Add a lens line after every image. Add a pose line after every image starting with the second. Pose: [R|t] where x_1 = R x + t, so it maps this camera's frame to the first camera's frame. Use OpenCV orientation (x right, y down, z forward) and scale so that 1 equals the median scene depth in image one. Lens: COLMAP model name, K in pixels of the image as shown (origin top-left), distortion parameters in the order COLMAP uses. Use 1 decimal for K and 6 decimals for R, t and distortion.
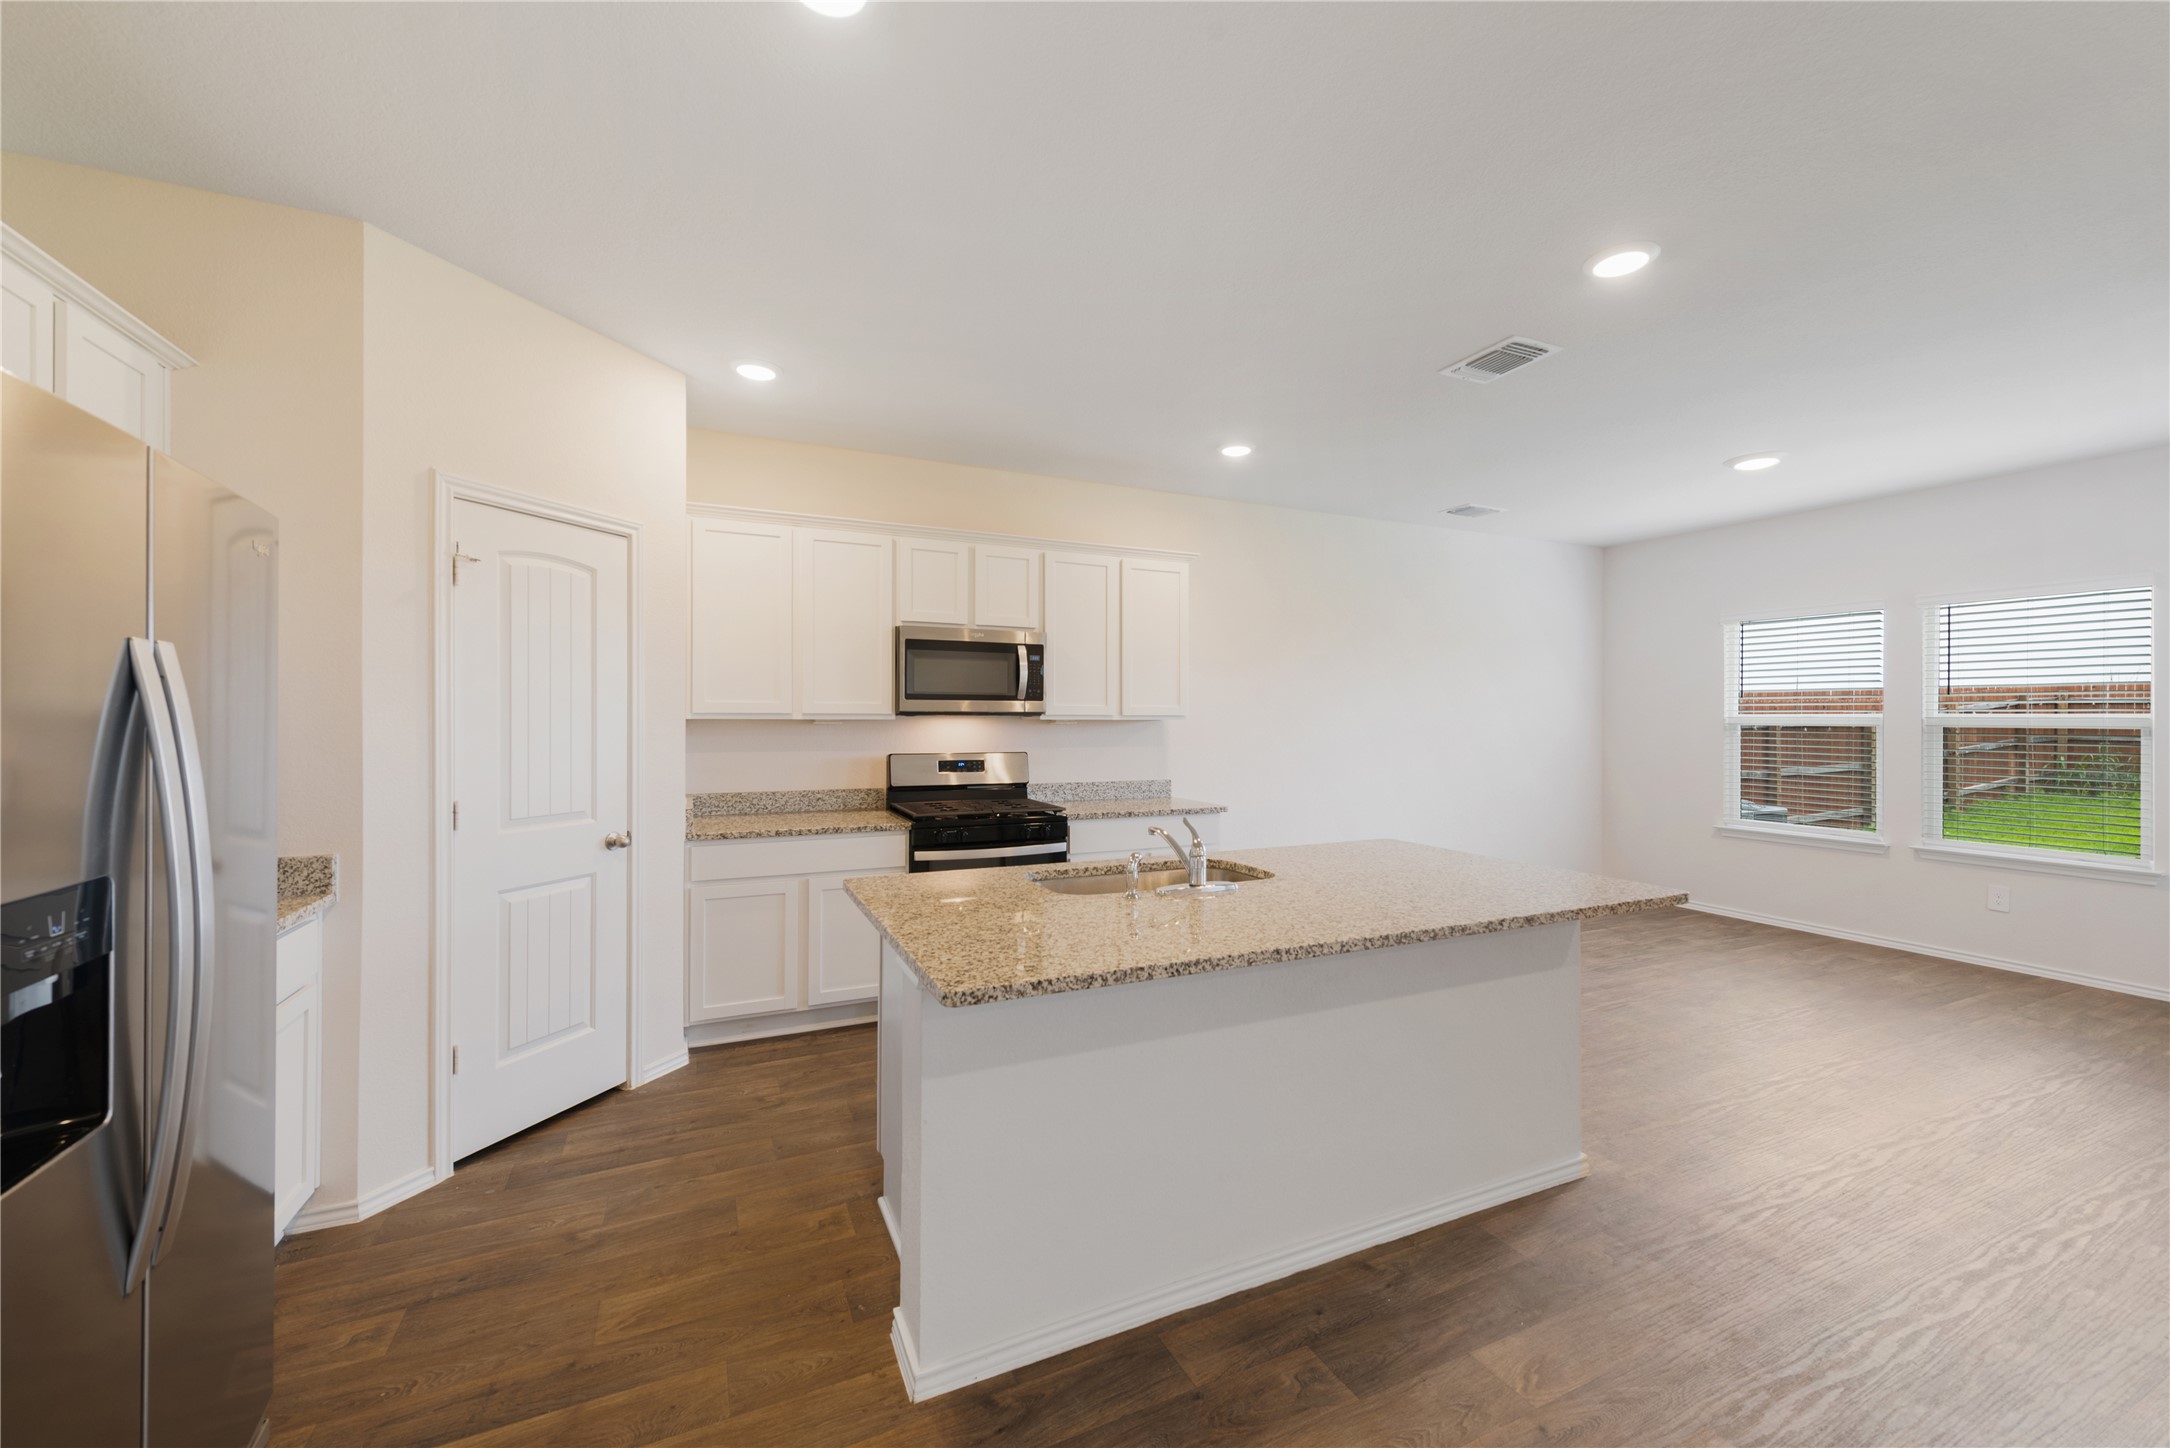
lens RADIAL K [[851.5, 0, 1086.6], [0, 851.5, 692.5], [0, 0, 1]] dist [0.001781, 0.000074]
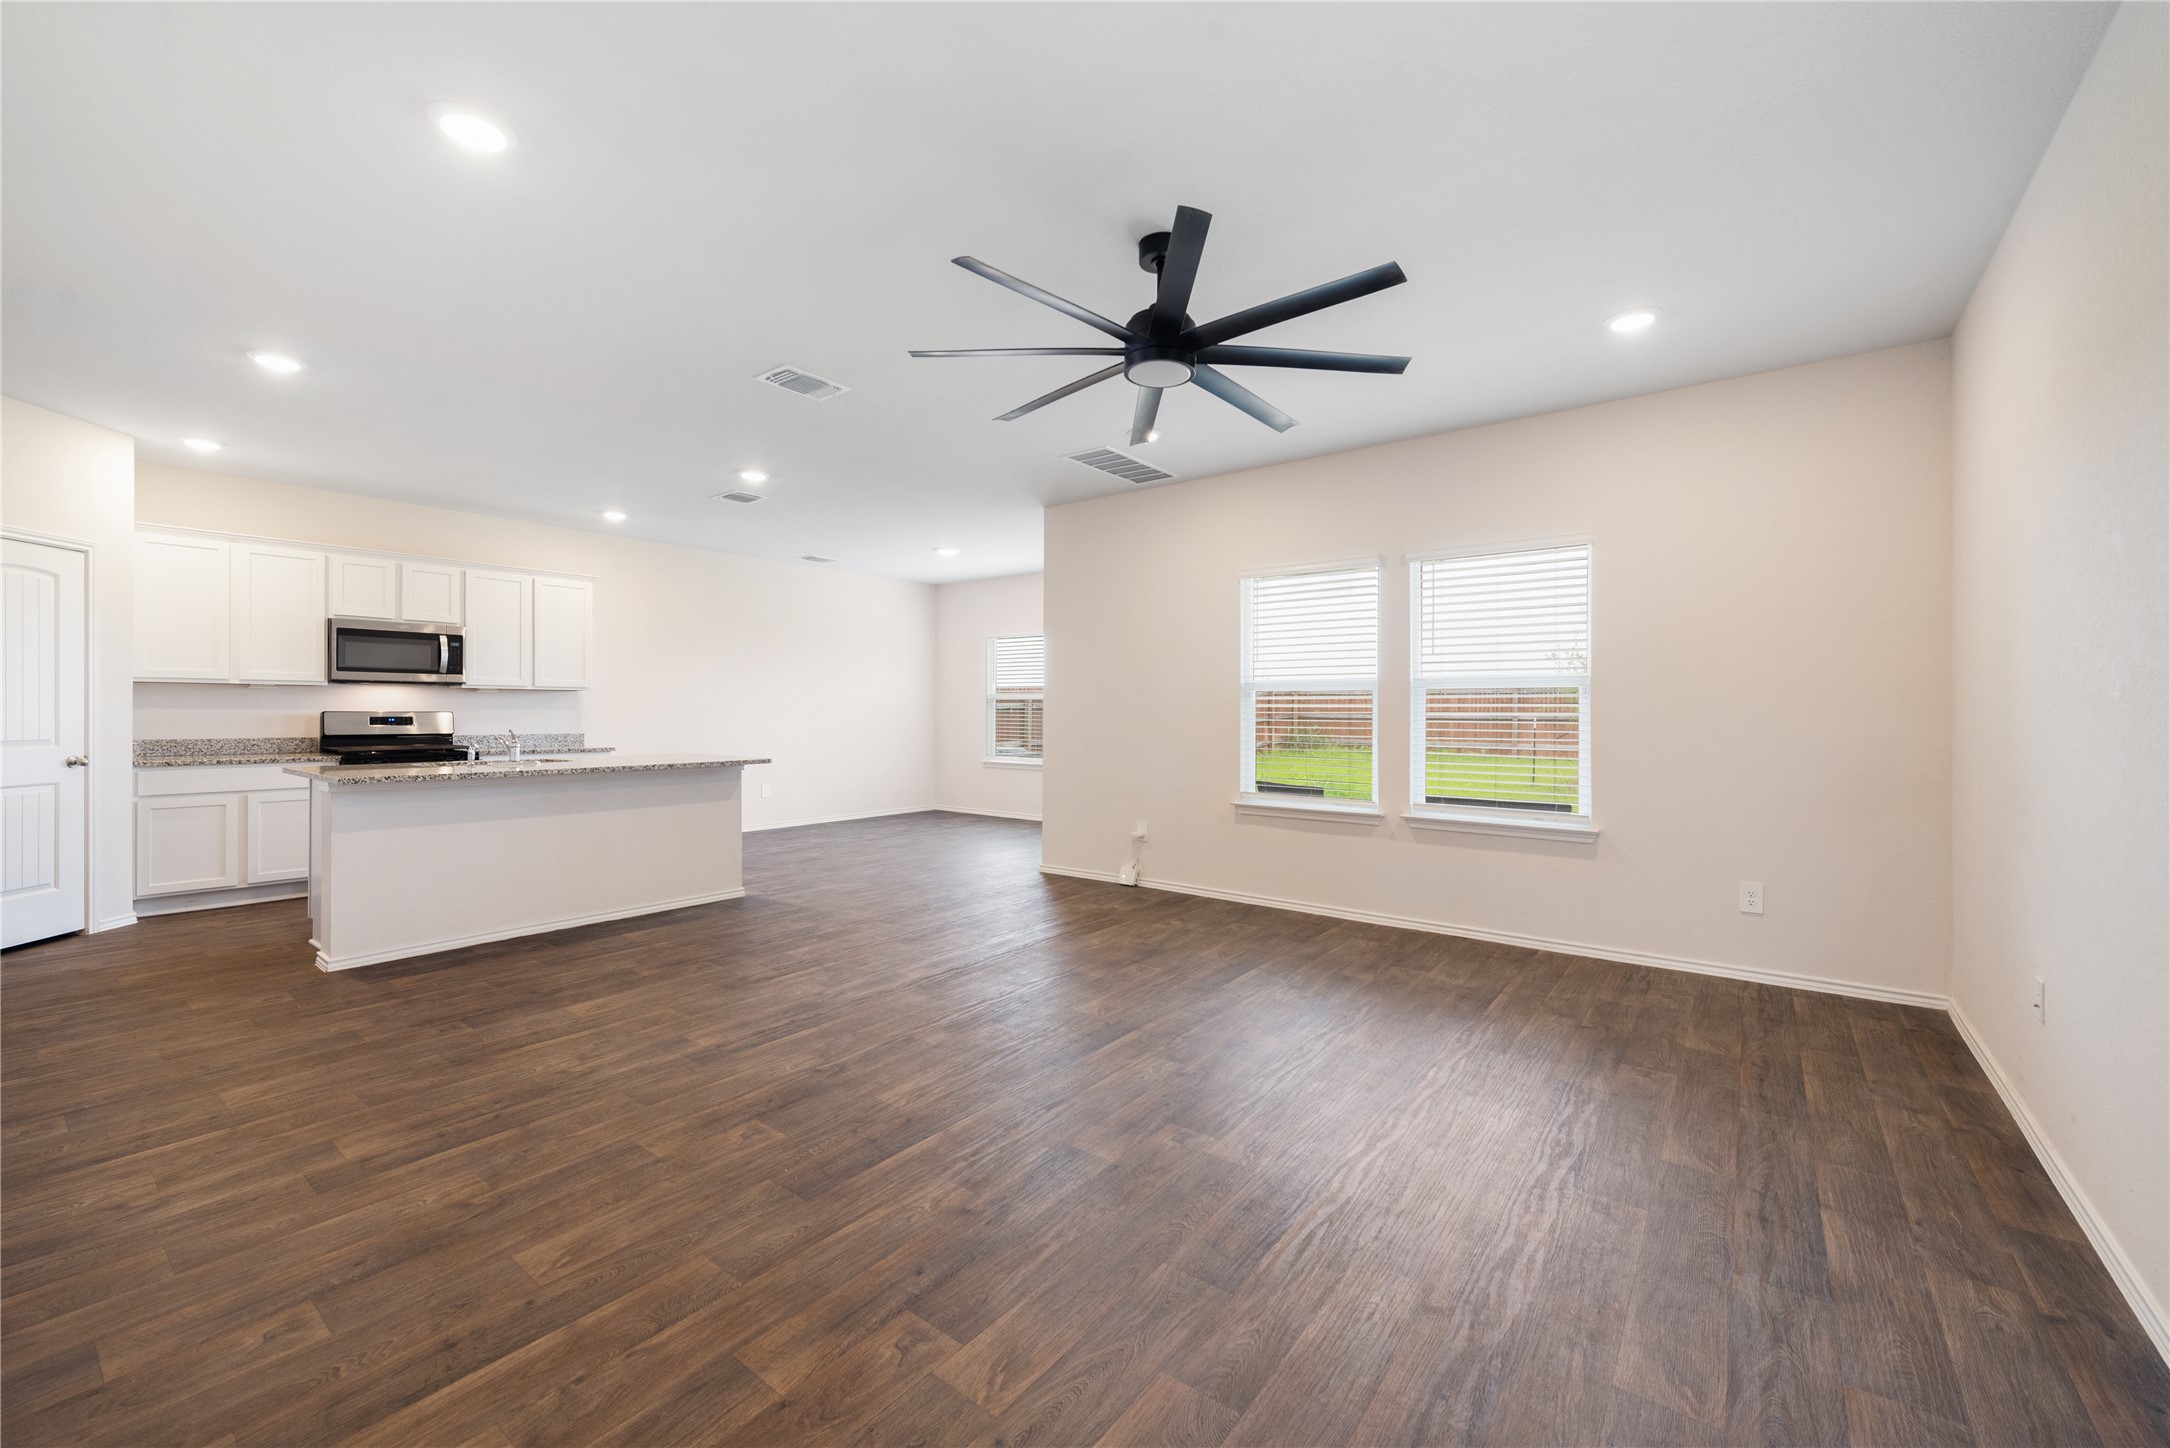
lens RADIAL K [[878.4, 0, 1115.3], [0, 878.4, 702.6], [0, 0, 1]] dist [0.001634, -0.003044]
pose [[0.880363, 0.005509, 0.474269, 0.227052], [-0.015469, 0.999734, 0.017102, 0.015355], [-0.474049, -0.022393, 0.880214, -0.869495]]
